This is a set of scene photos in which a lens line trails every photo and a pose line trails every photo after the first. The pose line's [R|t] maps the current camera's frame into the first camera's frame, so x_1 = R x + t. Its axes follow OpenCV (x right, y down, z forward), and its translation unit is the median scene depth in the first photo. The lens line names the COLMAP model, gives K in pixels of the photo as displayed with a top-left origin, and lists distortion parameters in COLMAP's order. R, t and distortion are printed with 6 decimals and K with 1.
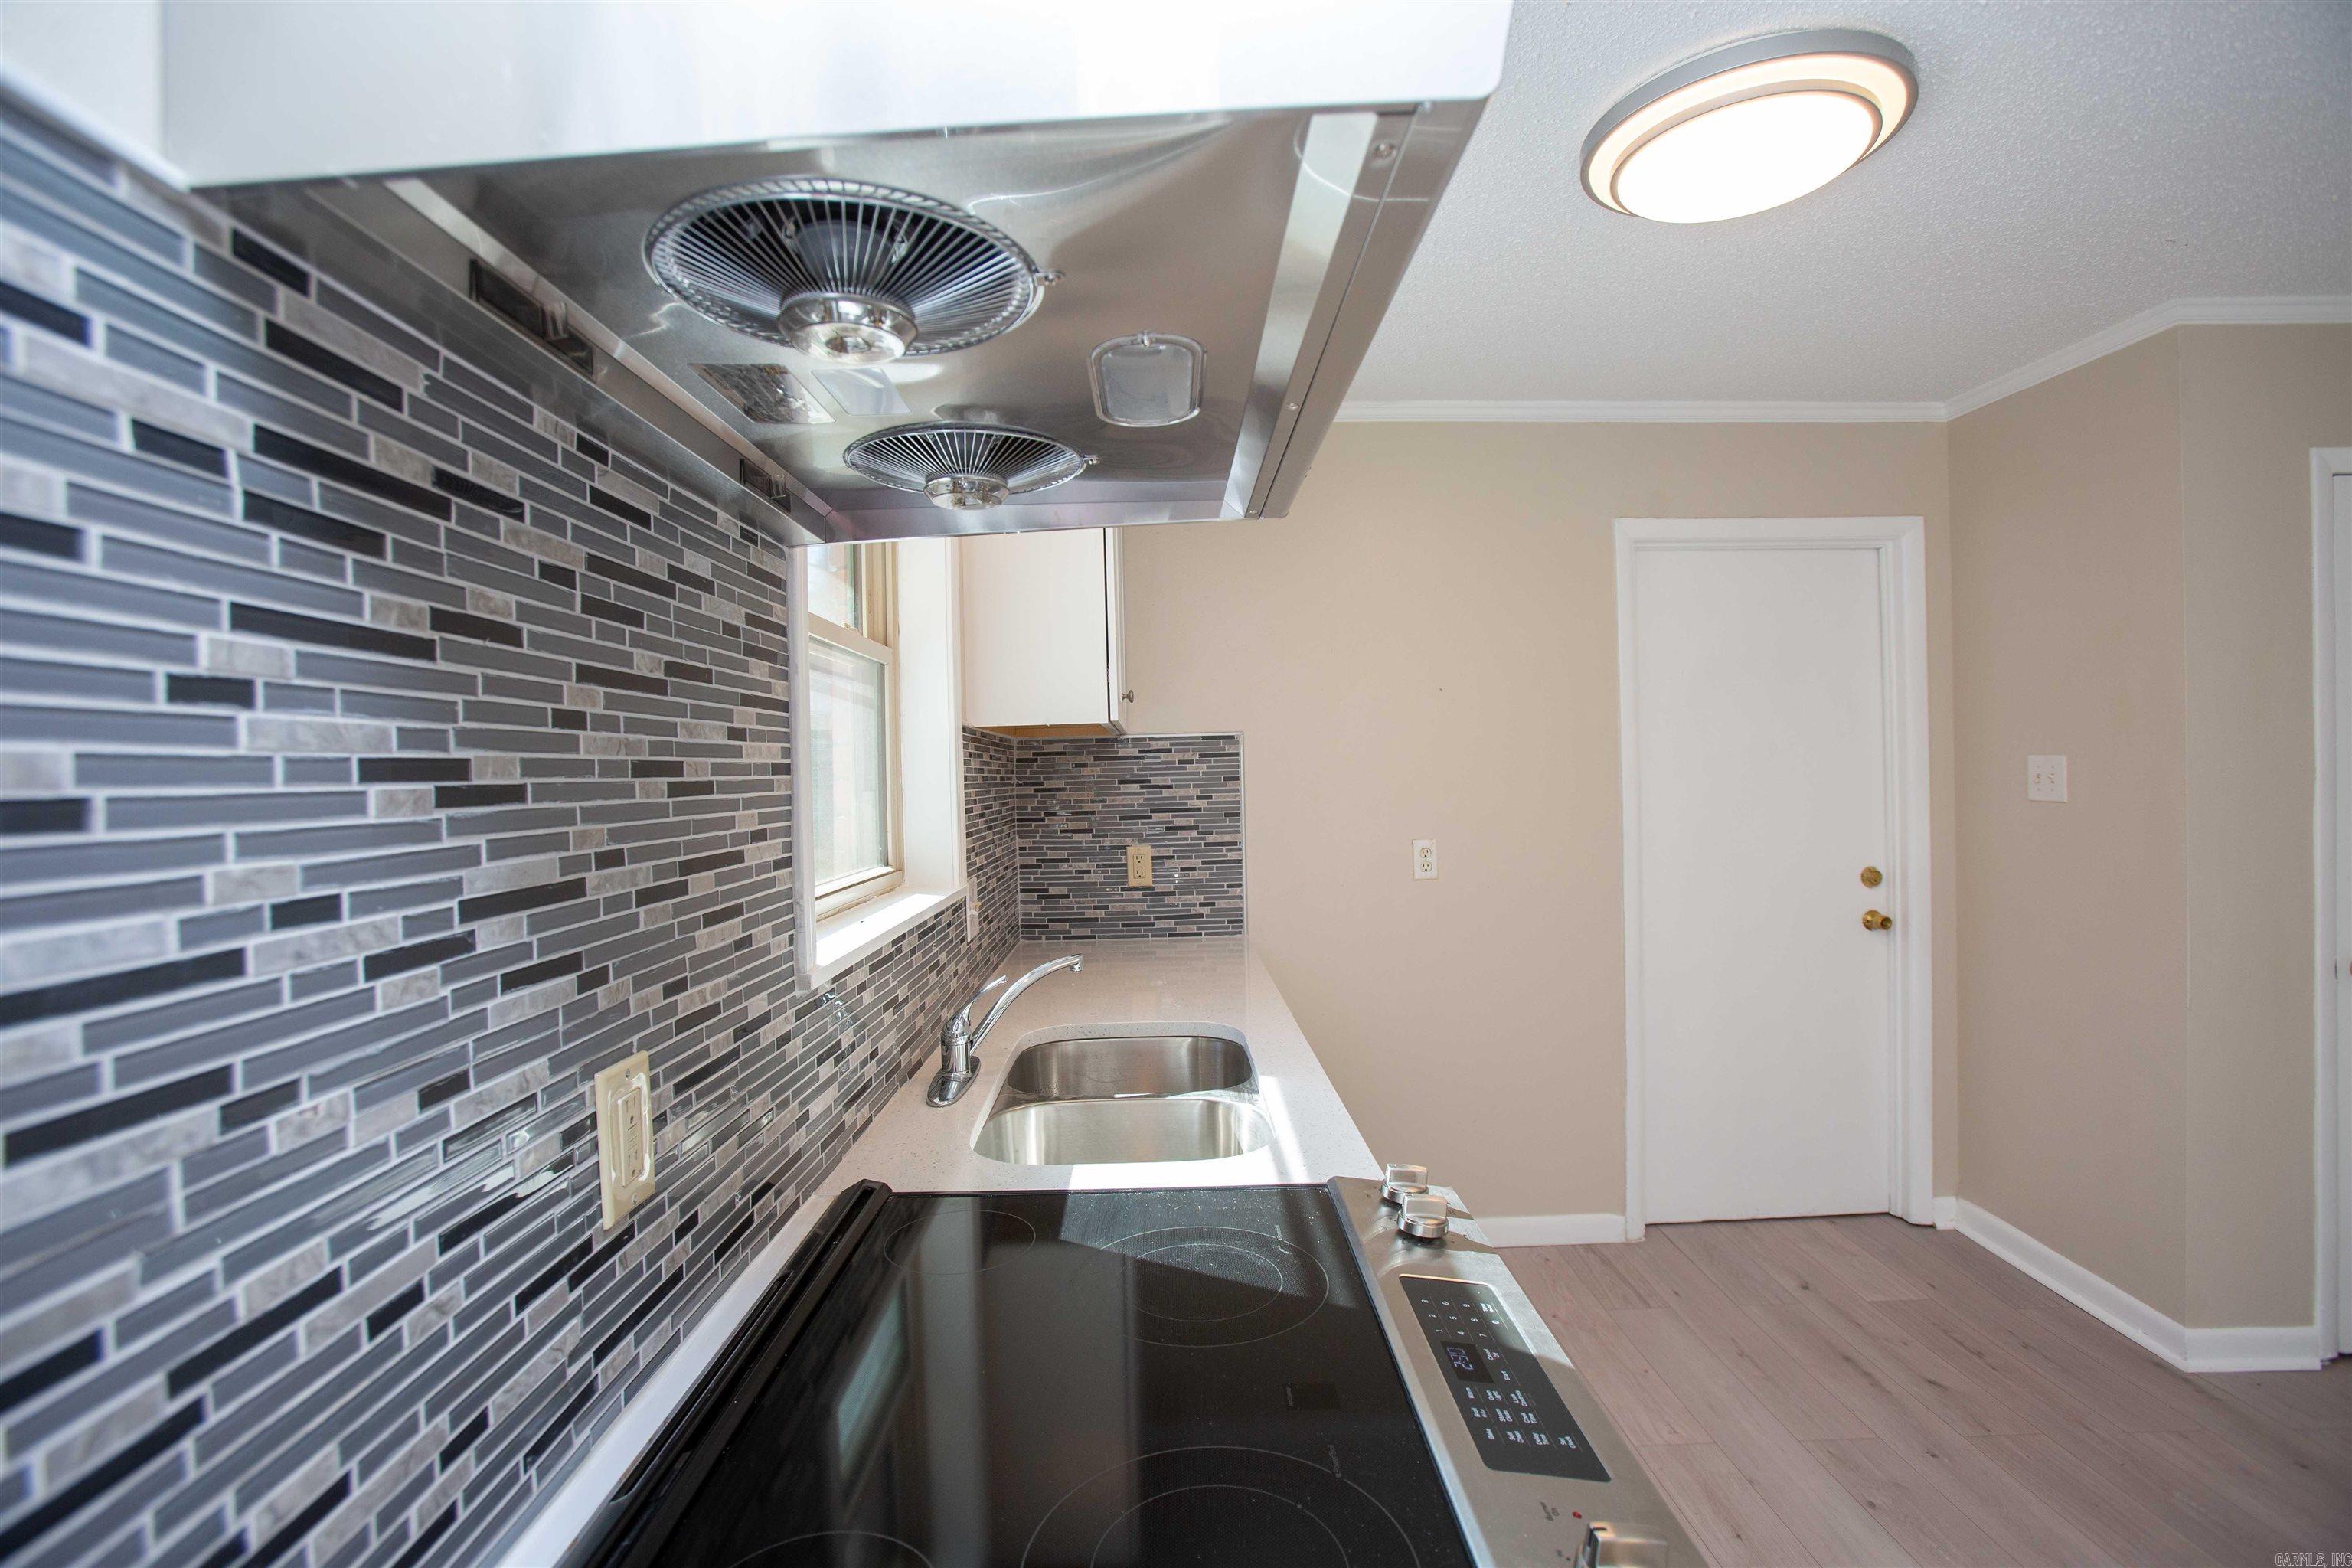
lens RADIAL K [[1096.3, 0, 1159.9], [0, 1096.3, 780.1], [0, 0, 1]] dist [-0.068718, 0.024900]
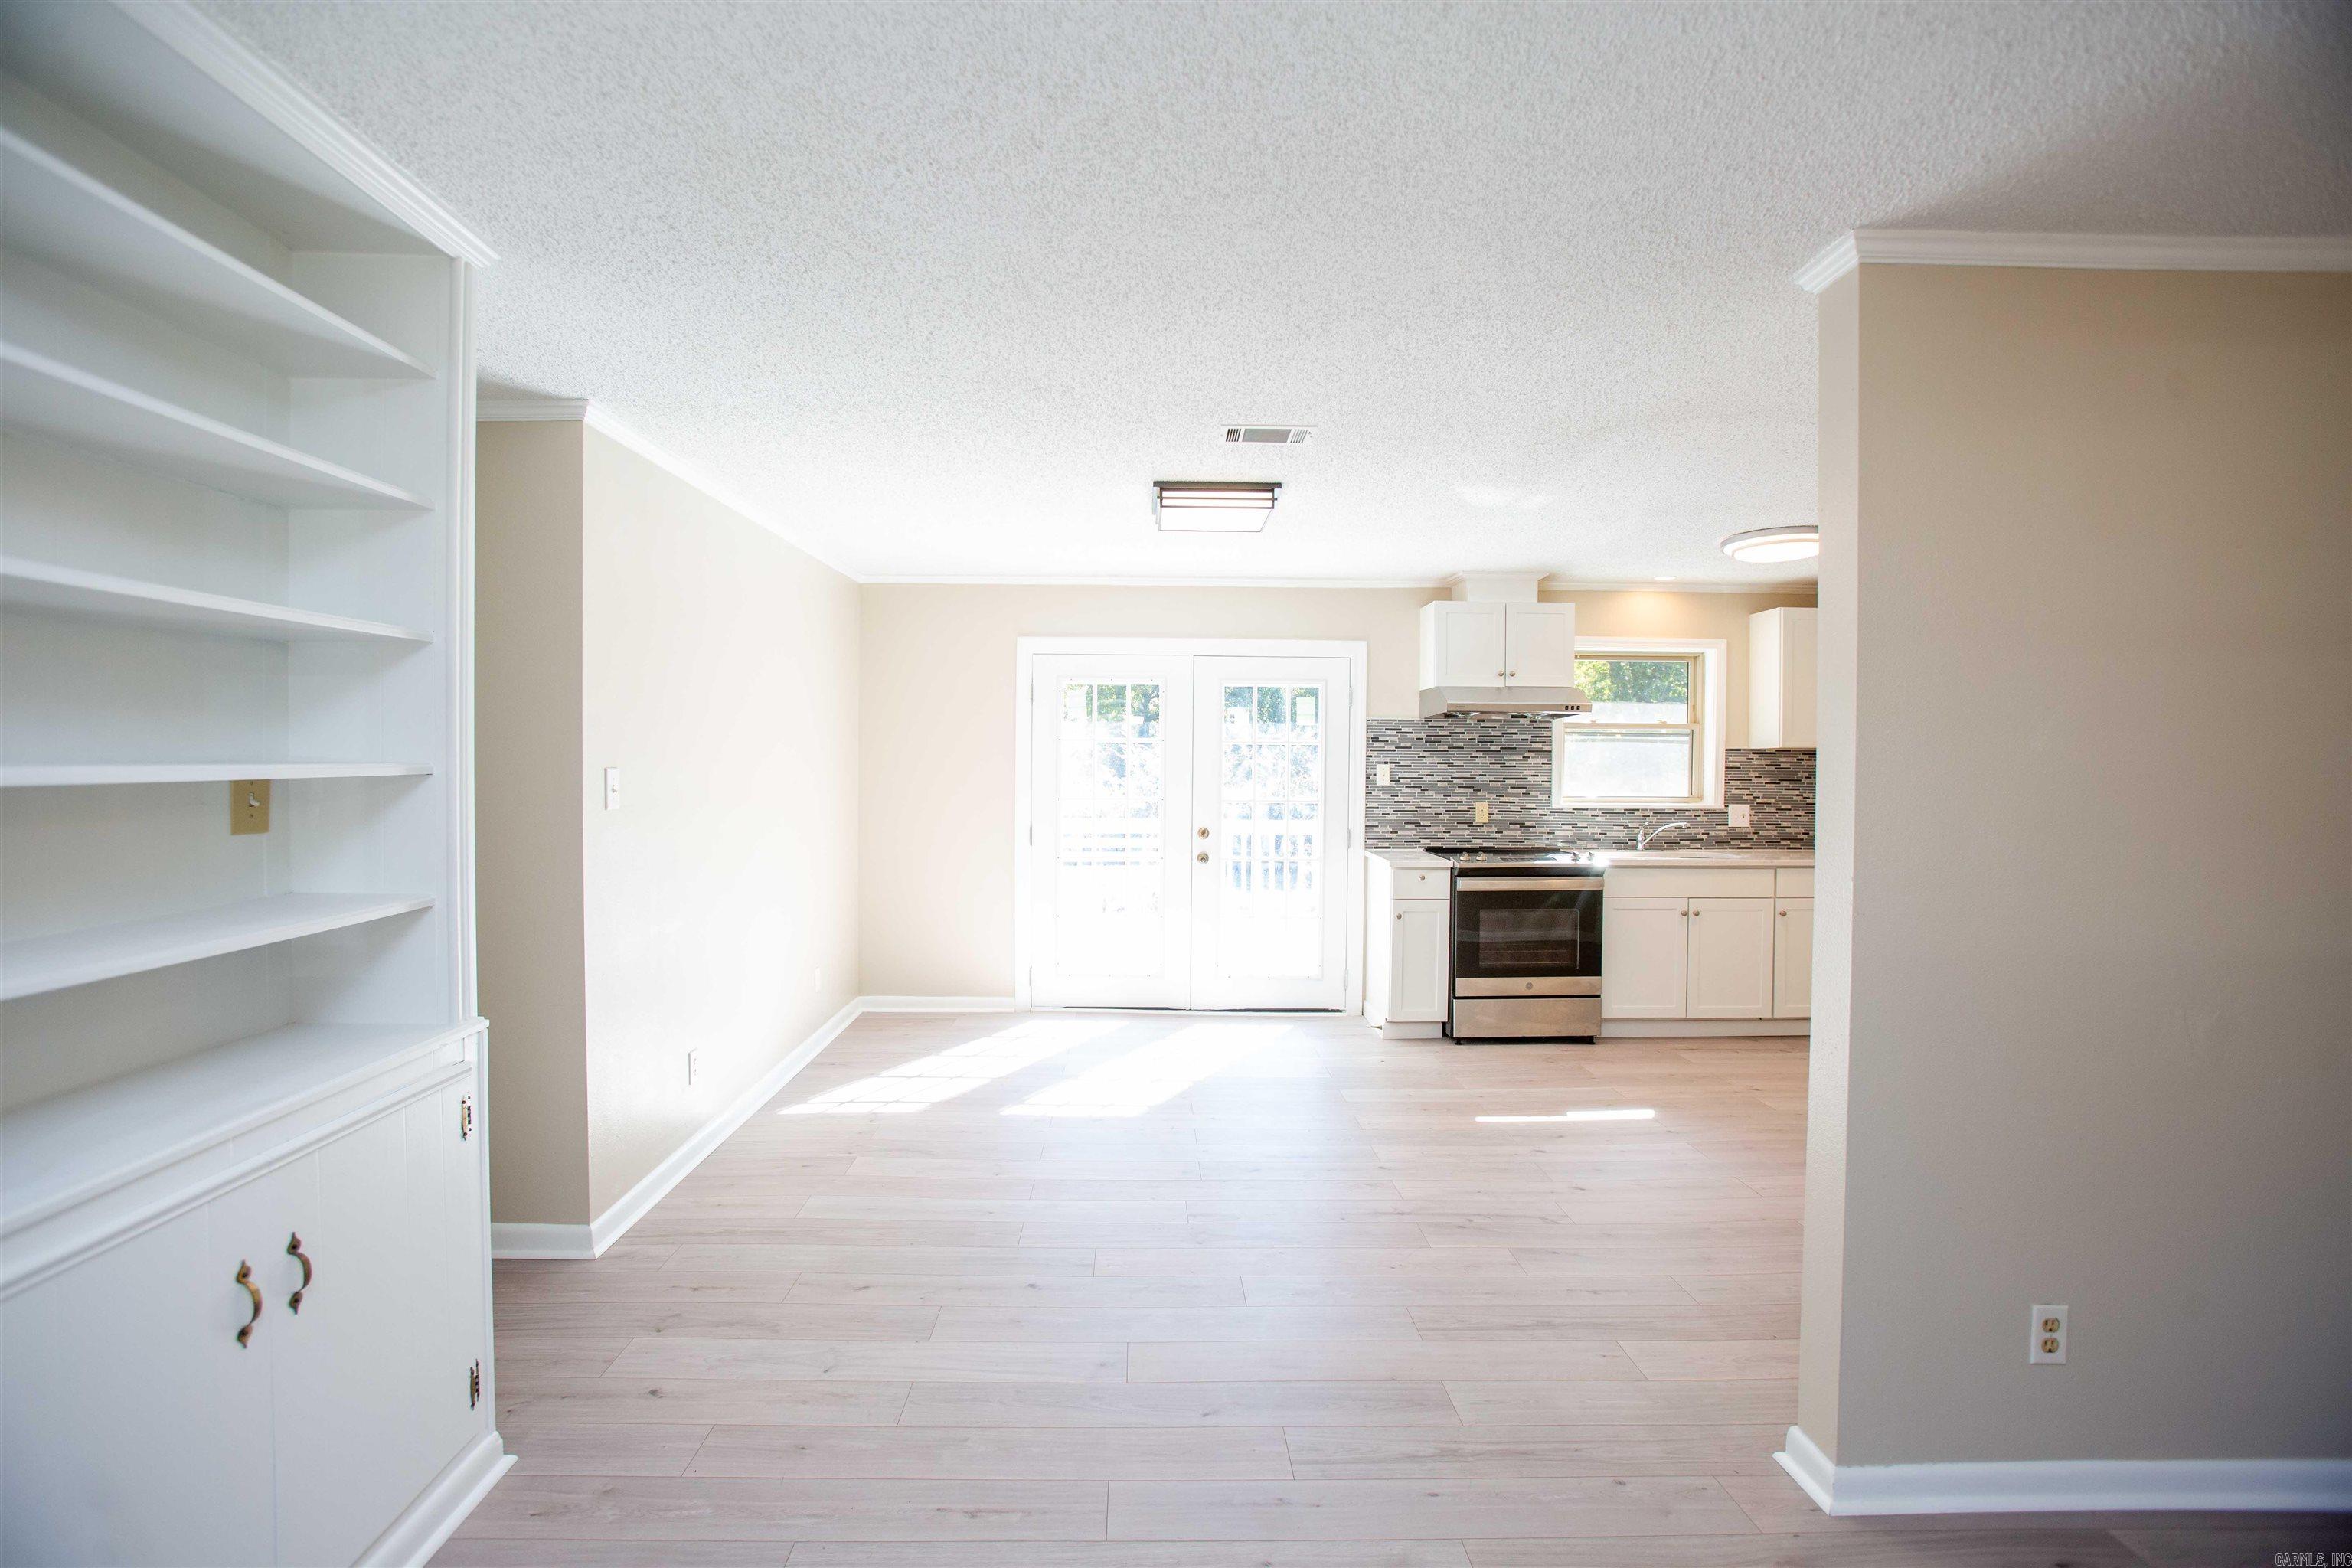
lens RADIAL K [[1096.3, 0, 1153.6], [0, 1096.3, 764.5], [0, 0, 1]] dist [-0.068718, 0.024900]
pose [[0.009196, 0.027964, -0.999567, 5.396780], [-0.014731, 0.999504, 0.027827, -0.137088], [0.999849, 0.014468, 0.009603, -1.045504]]
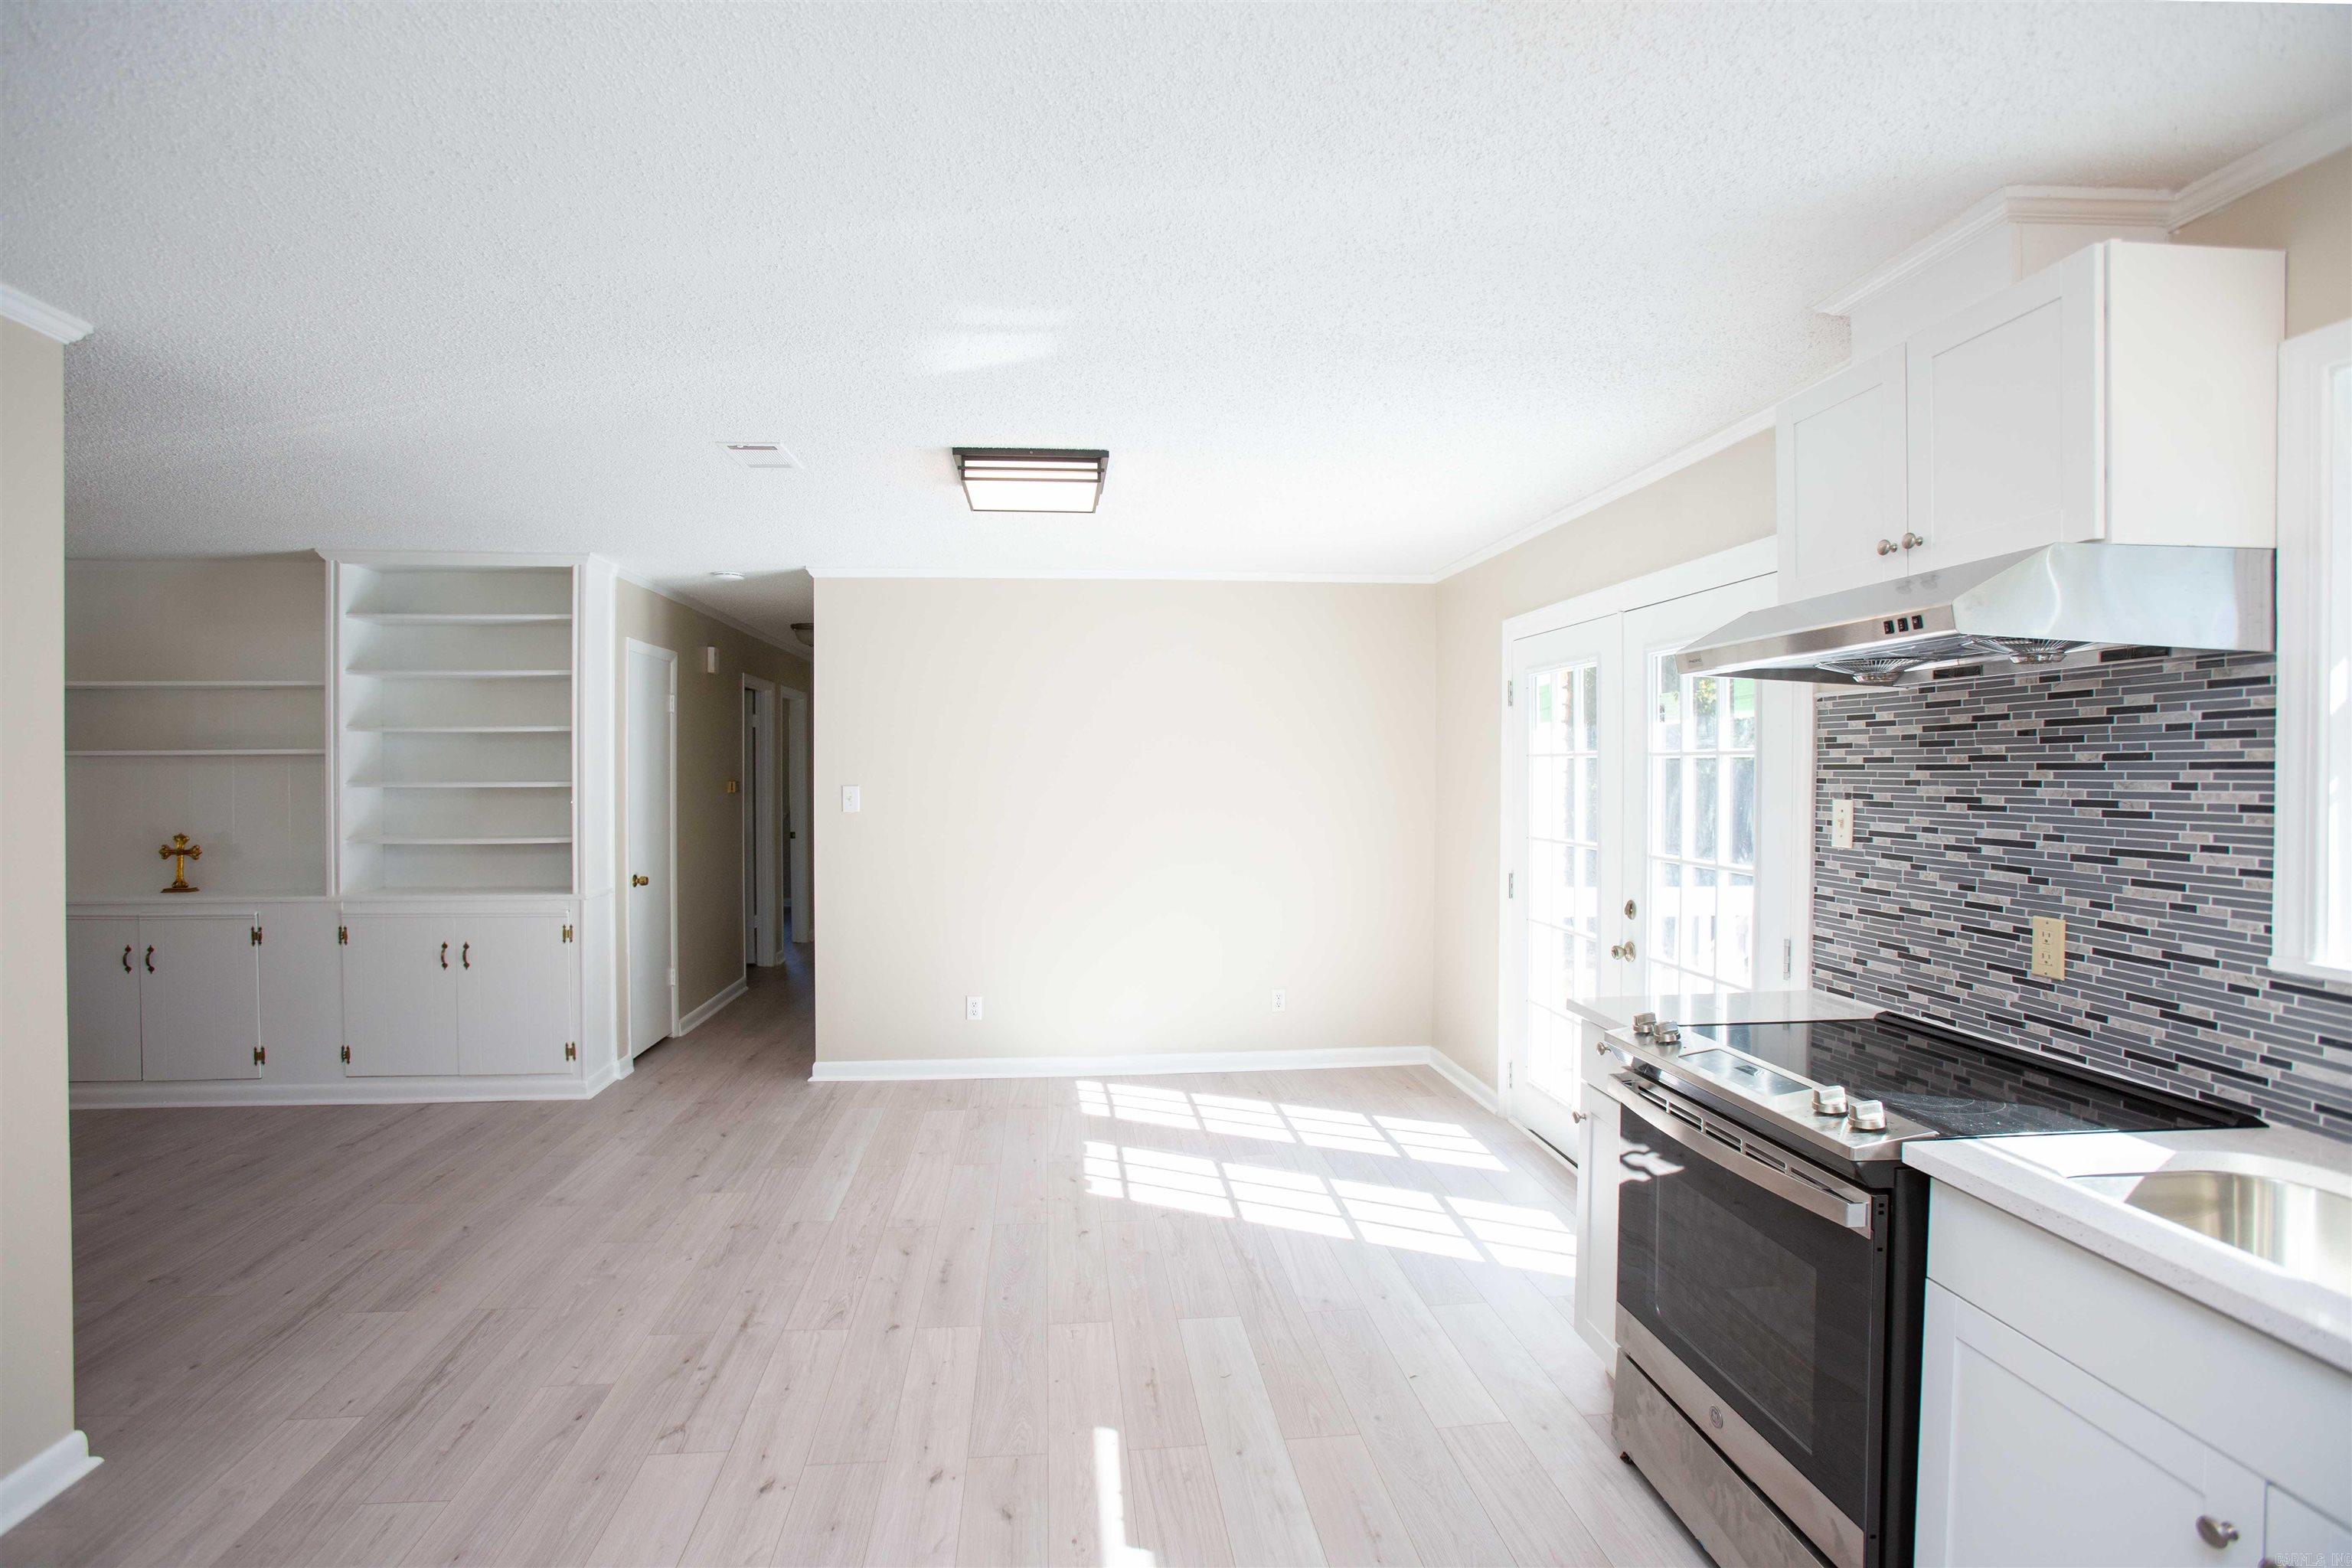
lens RADIAL K [[1096.3, 0, 1168.7], [0, 1096.3, 786.7], [0, 0, 1]] dist [-0.068718, 0.024900]
pose [[-0.994960, 0.023223, -0.097542, 1.379280], [0.020900, 0.999475, 0.024774, -0.116698], [0.098066, 0.022611, -0.994923, 2.499649]]
